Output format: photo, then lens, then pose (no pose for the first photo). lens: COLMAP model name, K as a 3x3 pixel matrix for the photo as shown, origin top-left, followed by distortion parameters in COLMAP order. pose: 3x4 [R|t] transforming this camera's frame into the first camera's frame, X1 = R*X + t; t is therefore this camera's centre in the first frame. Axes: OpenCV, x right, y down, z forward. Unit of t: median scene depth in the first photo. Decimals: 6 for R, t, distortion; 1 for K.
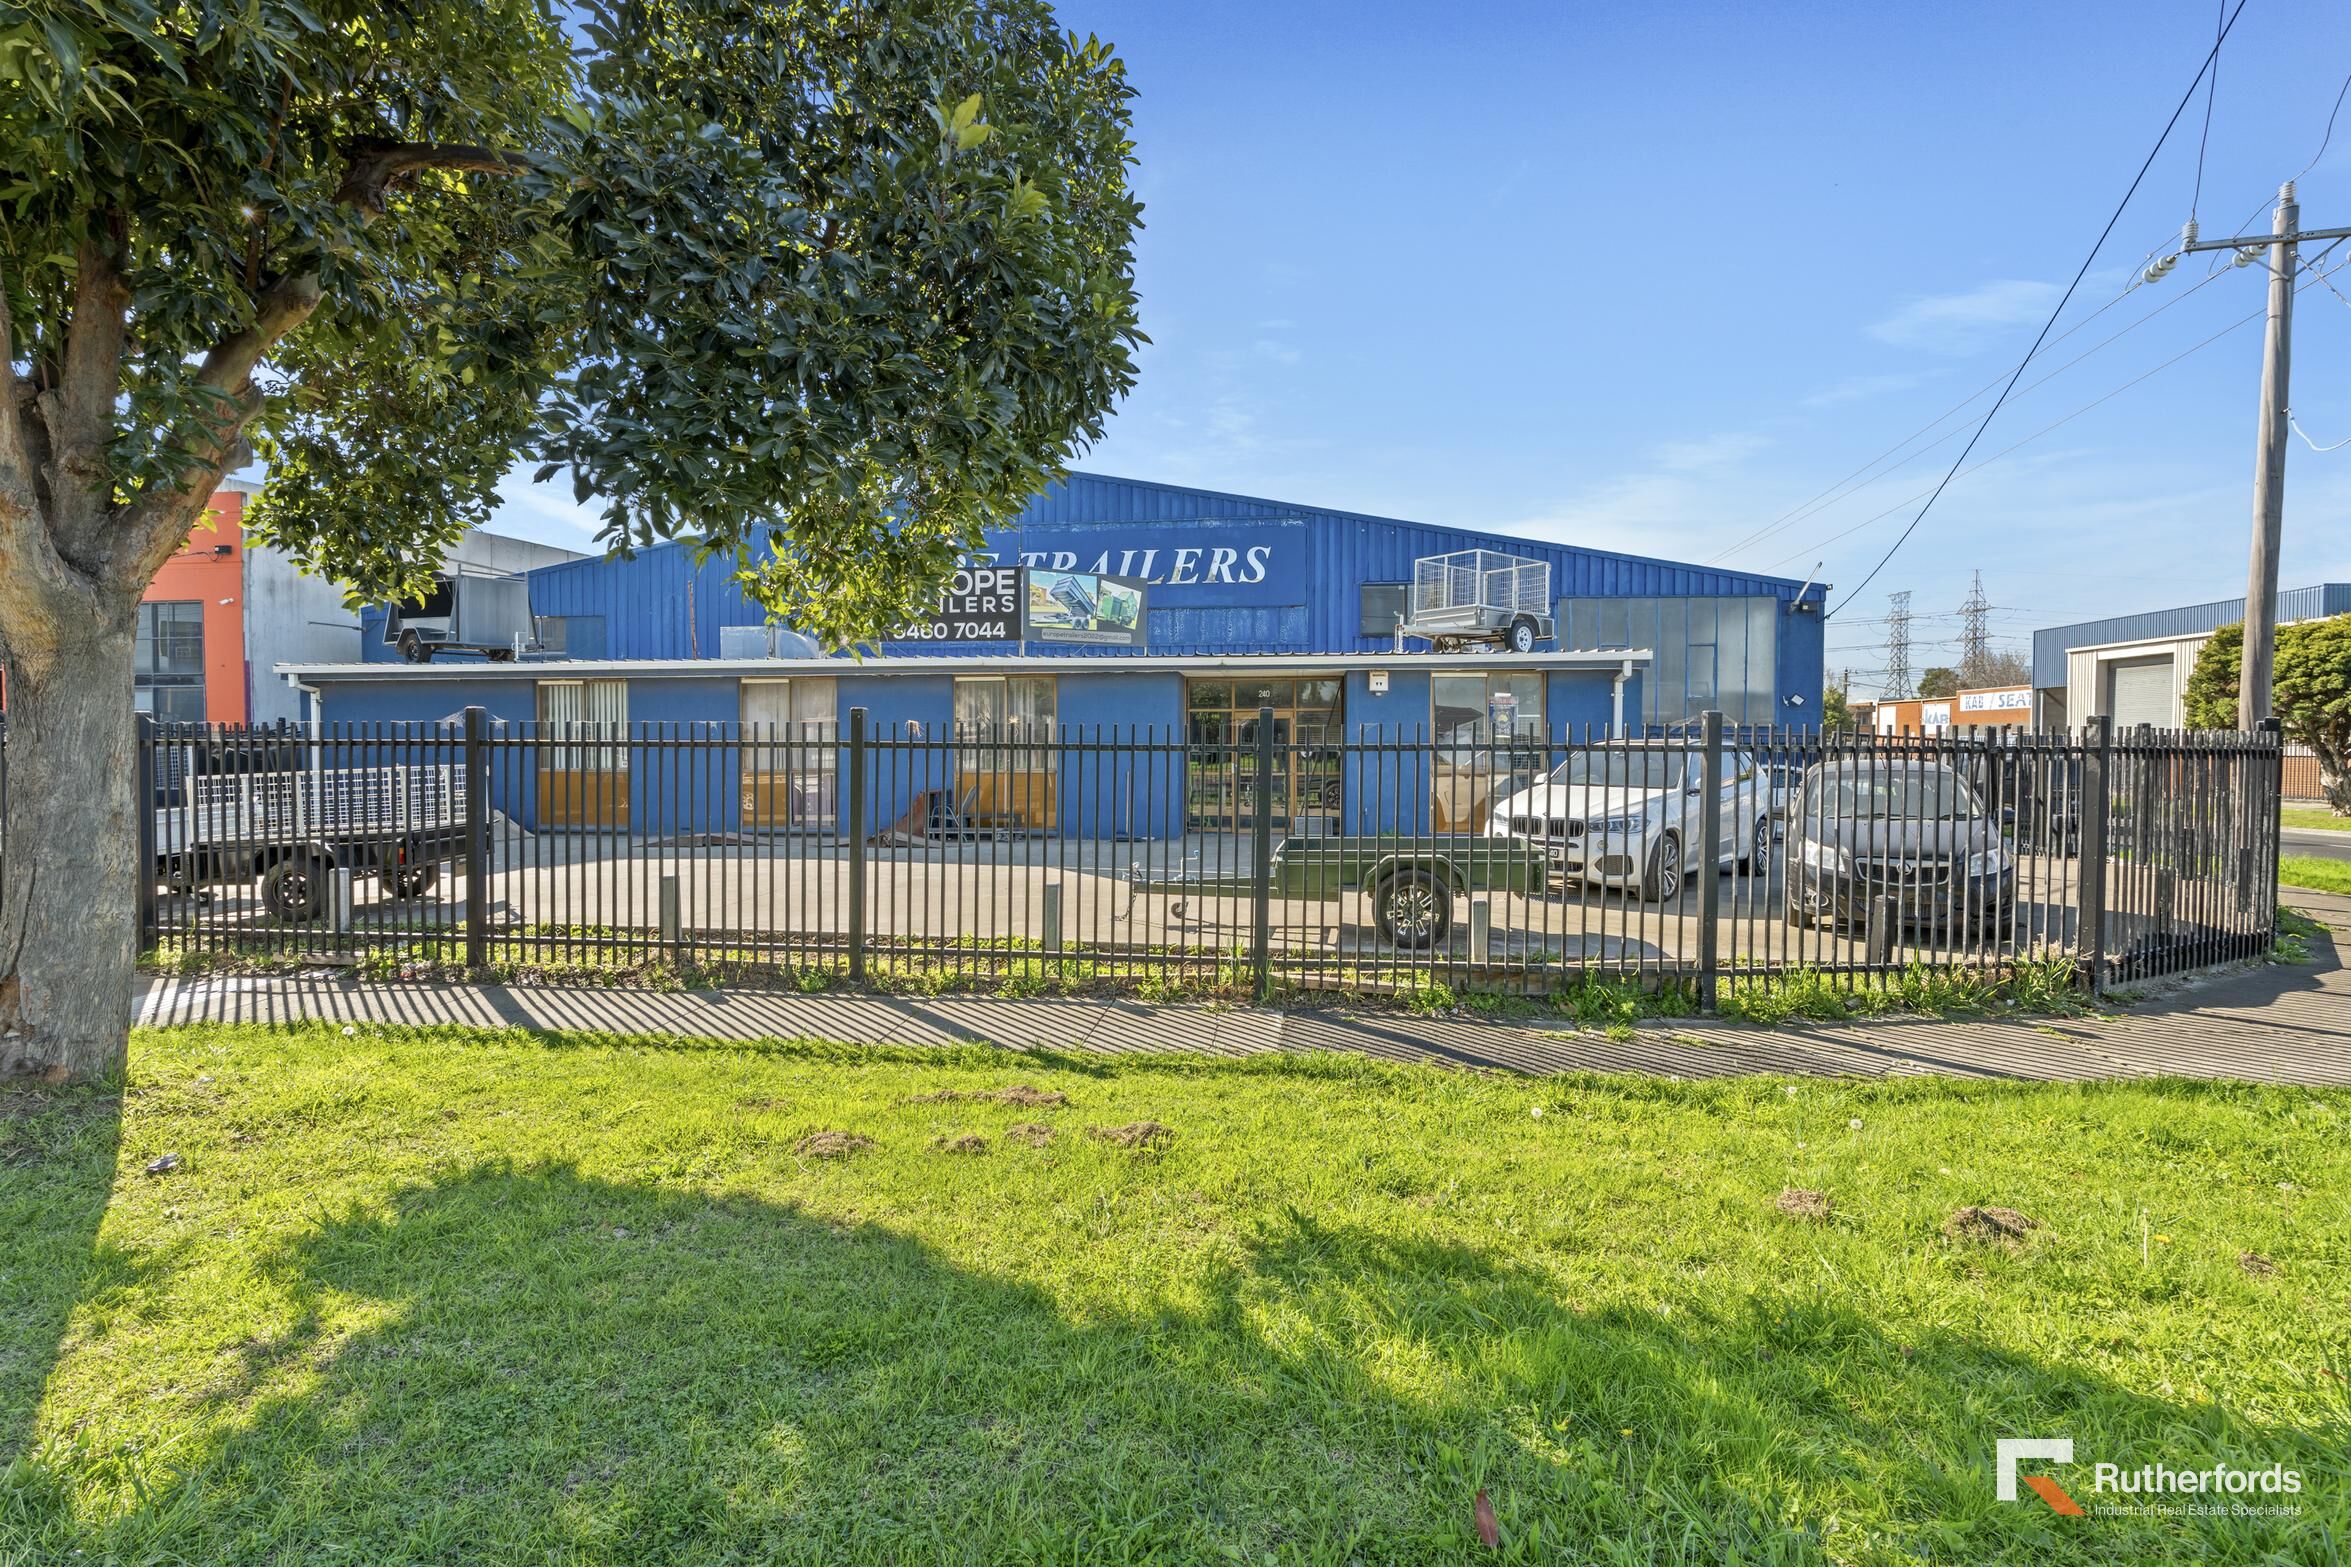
lens RADIAL K [[1046.8, 0, 1171.9], [0, 1046.8, 774.8], [0, 0, 1]] dist [-0.000176, 0.000550]
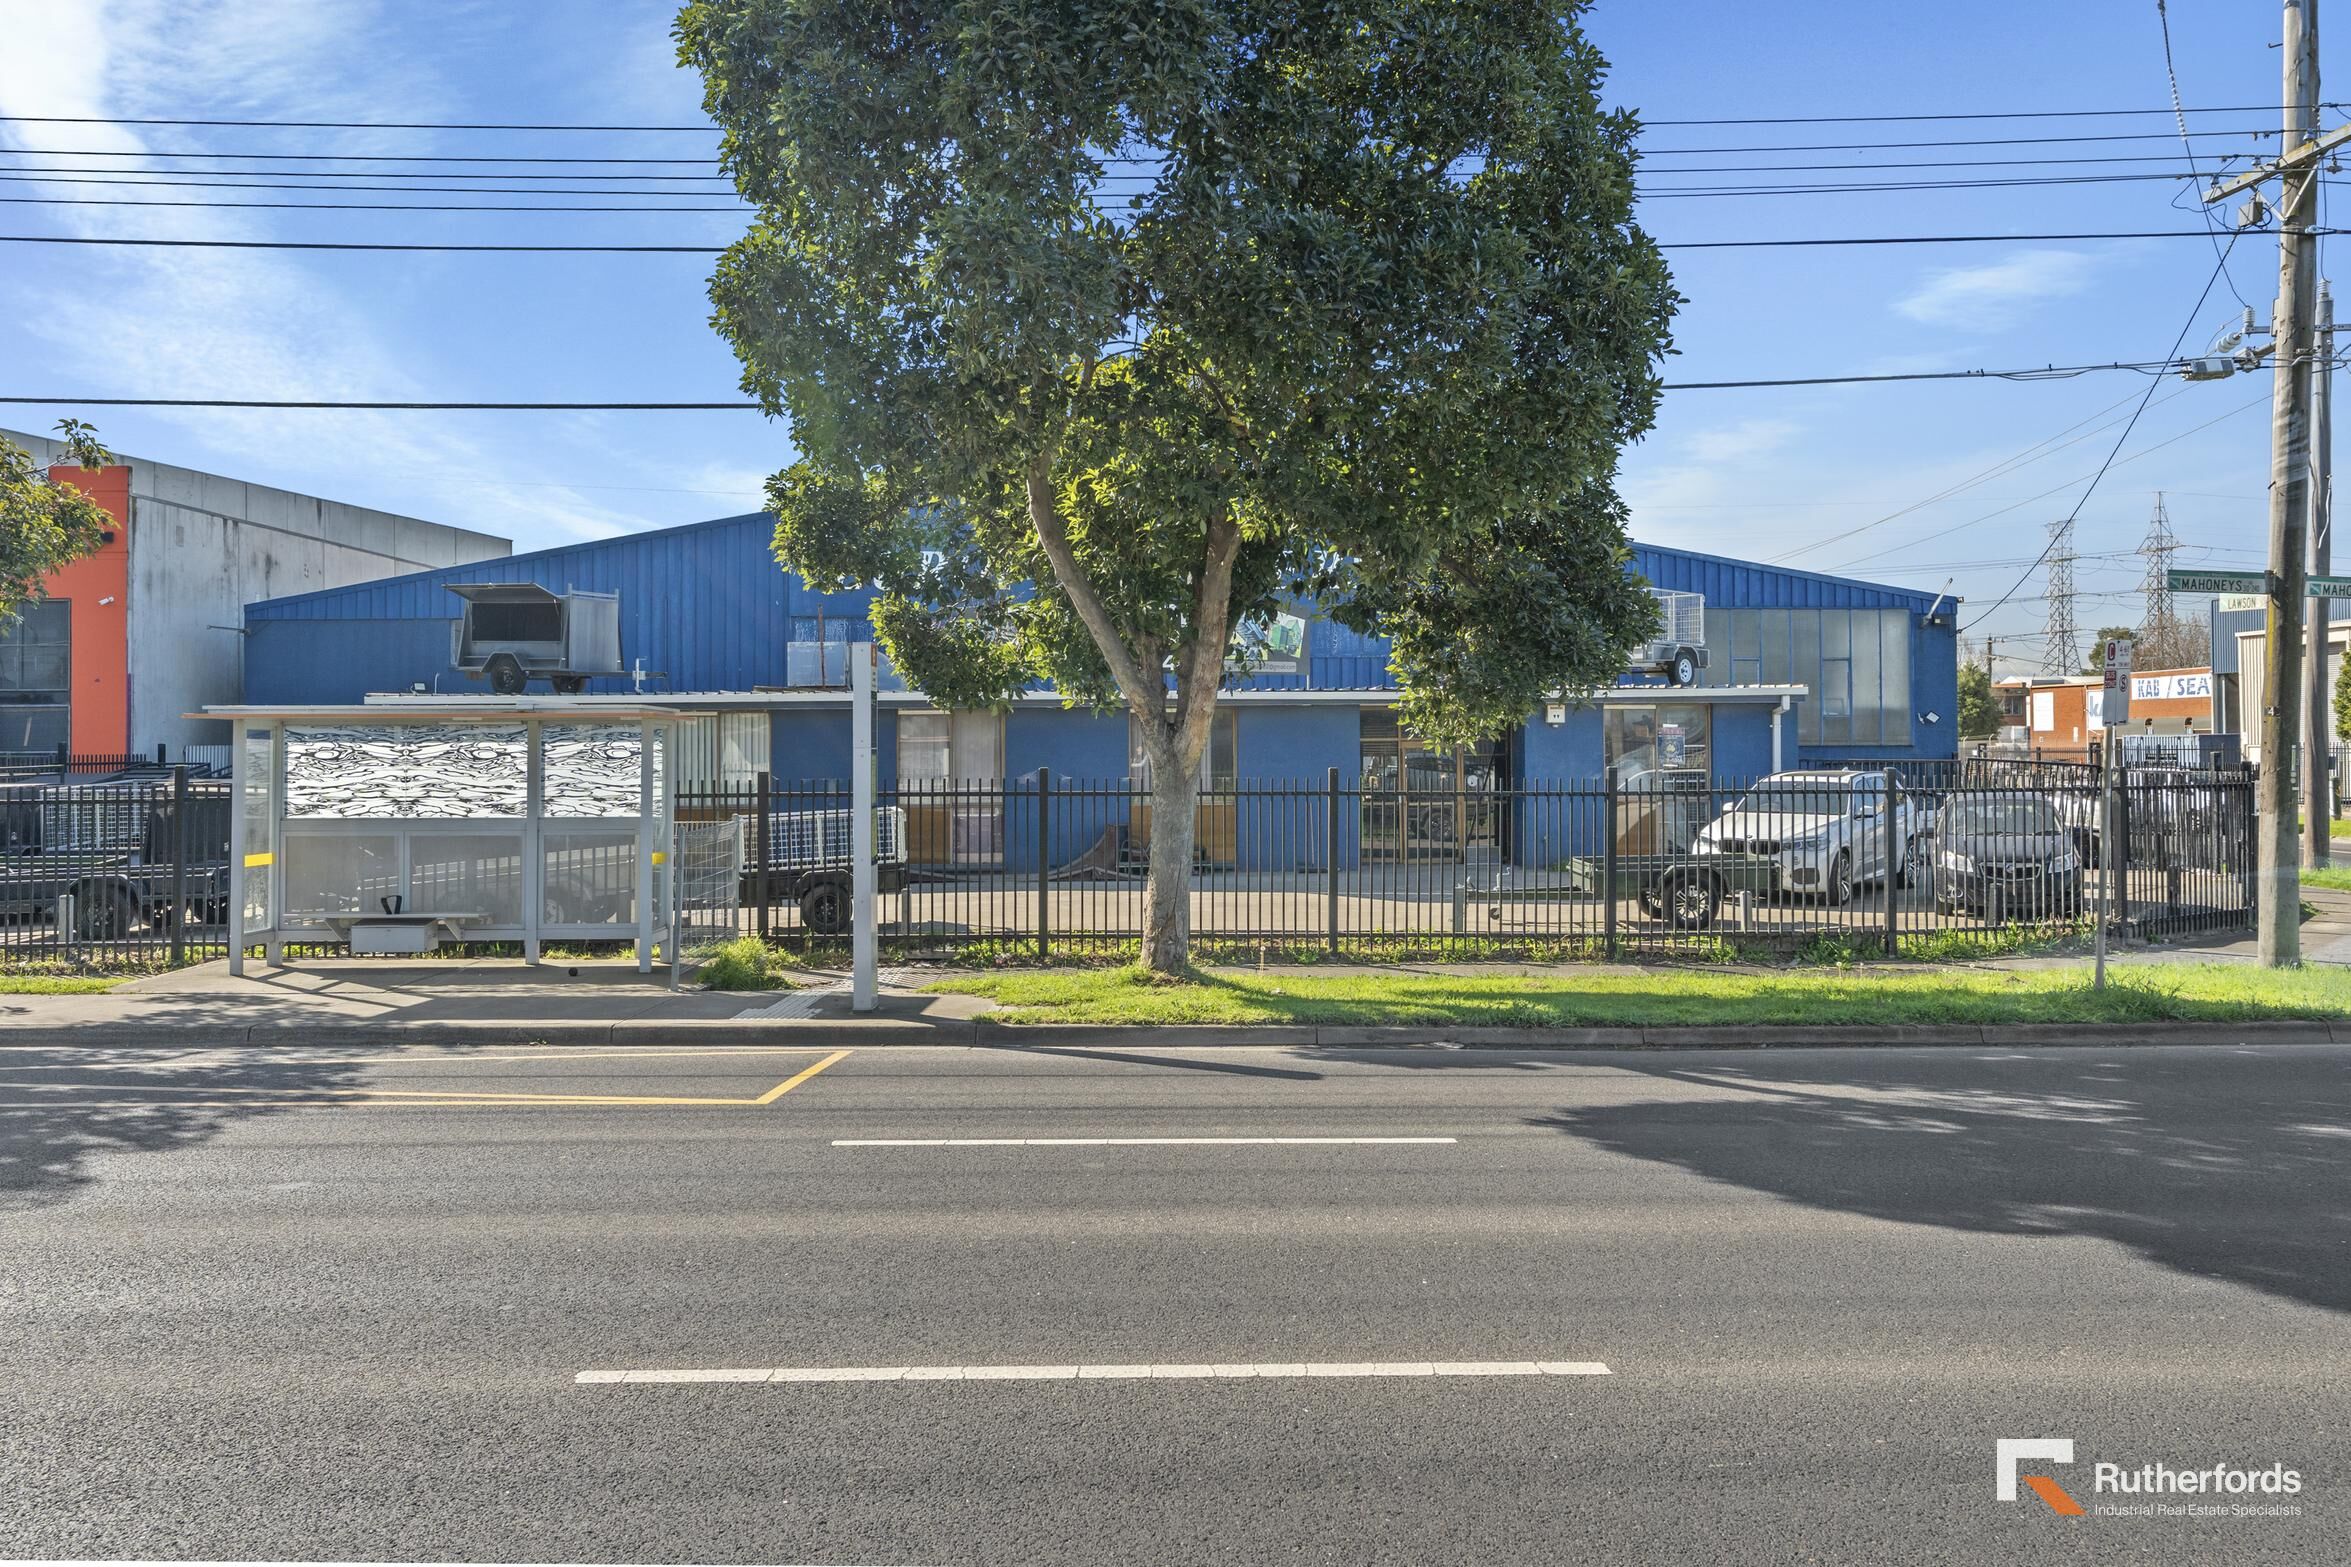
lens RADIAL K [[1693.7, 0, 1177.4], [0, 1693.7, 723.8], [0, 0, 1]] dist [0.009272, 0.002634]
pose [[0.992472, -0.006665, 0.122290, -0.368874], [0.011595, 0.999147, -0.039641, -0.016226], [-0.121921, 0.040761, 0.991702, -0.603873]]
